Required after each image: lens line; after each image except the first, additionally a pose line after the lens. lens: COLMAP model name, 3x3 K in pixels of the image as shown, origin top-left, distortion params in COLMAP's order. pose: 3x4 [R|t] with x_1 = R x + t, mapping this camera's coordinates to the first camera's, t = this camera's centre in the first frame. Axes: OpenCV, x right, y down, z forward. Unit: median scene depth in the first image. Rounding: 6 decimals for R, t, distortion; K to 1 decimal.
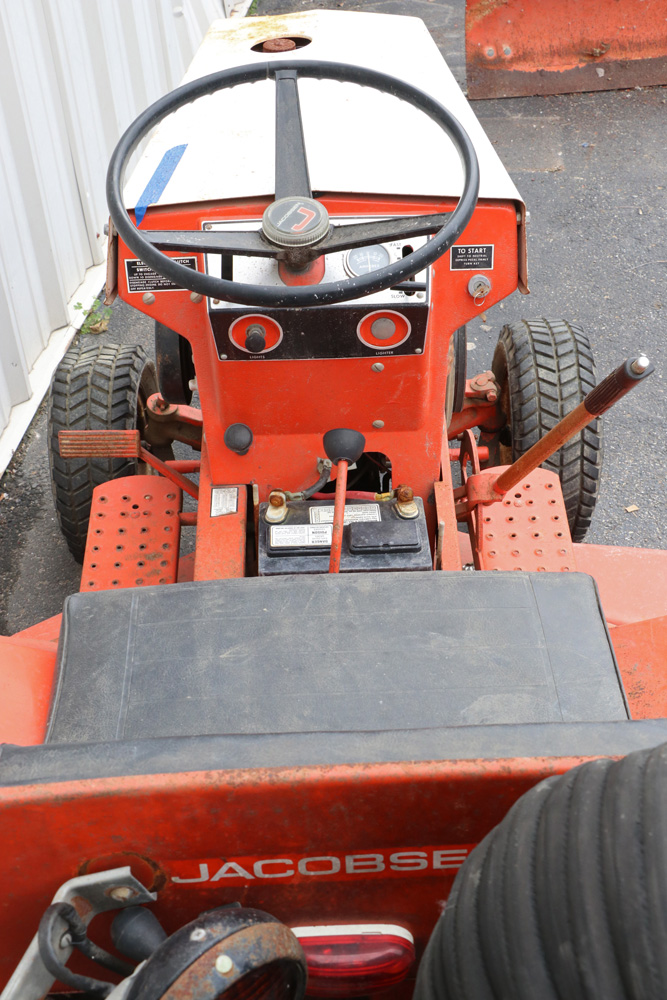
lens RADIAL K [[1327.8, 0, 333.5], [0, 1327.8, 500.0], [0, 0, 1]] dist [-0.003567, 0.053202]
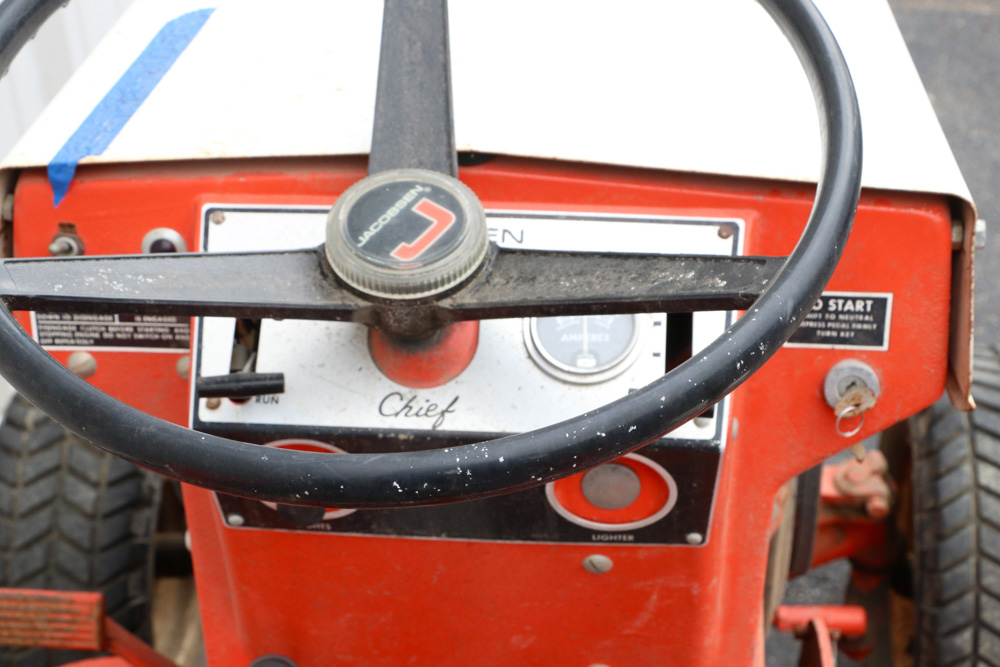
lens RADIAL K [[1989.0, 0, 500.0], [0, 1989.0, 333.5], [0, 0, 1]] dist [0.218437, 0.200925]
pose [[0.995522, 0.060970, -0.072240, 0.044557], [-0.064671, 0.996651, -0.050049, -0.141417], [0.068946, 0.054497, 0.996131, 0.365305]]
